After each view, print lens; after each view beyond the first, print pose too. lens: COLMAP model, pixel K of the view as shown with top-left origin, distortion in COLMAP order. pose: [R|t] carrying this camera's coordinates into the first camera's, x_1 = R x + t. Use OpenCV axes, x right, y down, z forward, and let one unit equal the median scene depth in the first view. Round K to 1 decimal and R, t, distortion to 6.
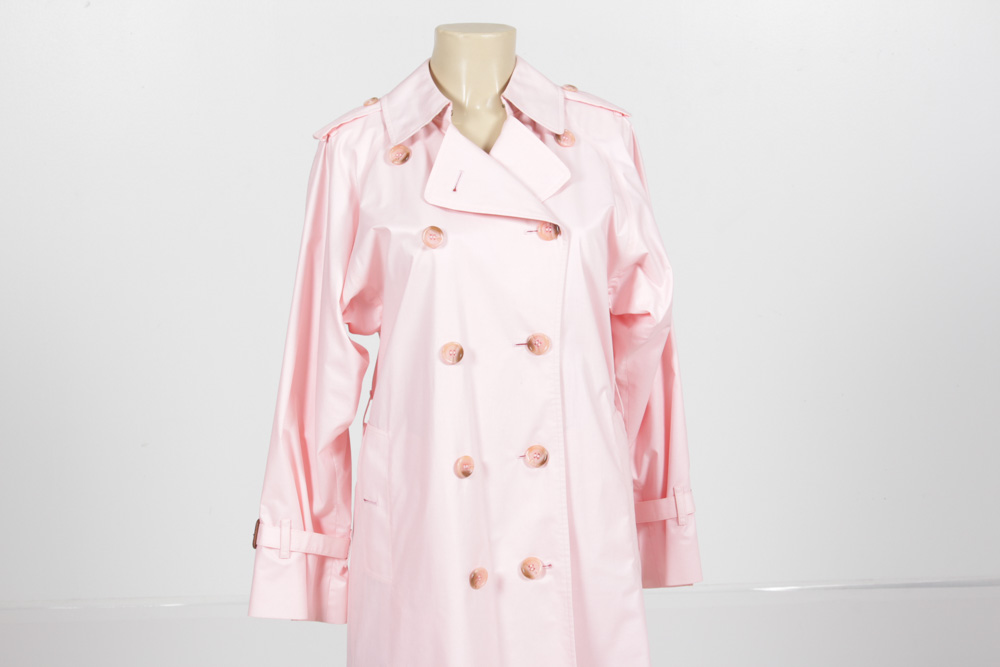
lens RADIAL K [[1344.6, 0, 500.0], [0, 1344.6, 333.5], [0, 0, 1]] dist [0.013959, 0.003522]
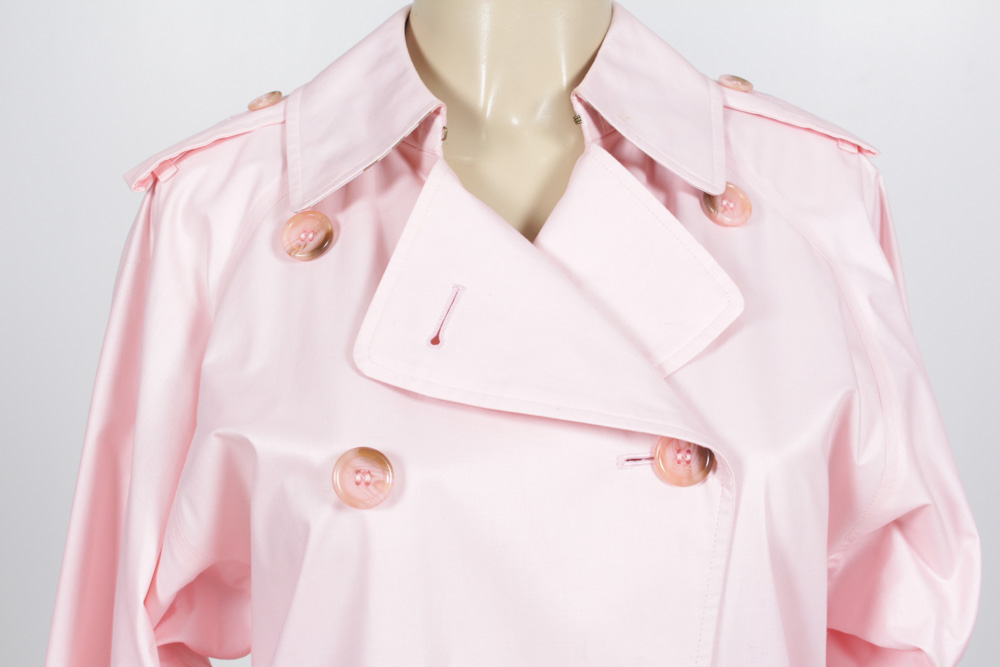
lens RADIAL K [[1017.5, 0, 532.4], [0, 1017.5, 331.4], [0, 0, 1]] dist [0.004339, 0.002175]
pose [[0.997921, 0.039710, -0.050759, 0.007186], [-0.038269, 0.998845, 0.029052, -0.114568], [0.051854, -0.027049, 0.998288, 0.696333]]
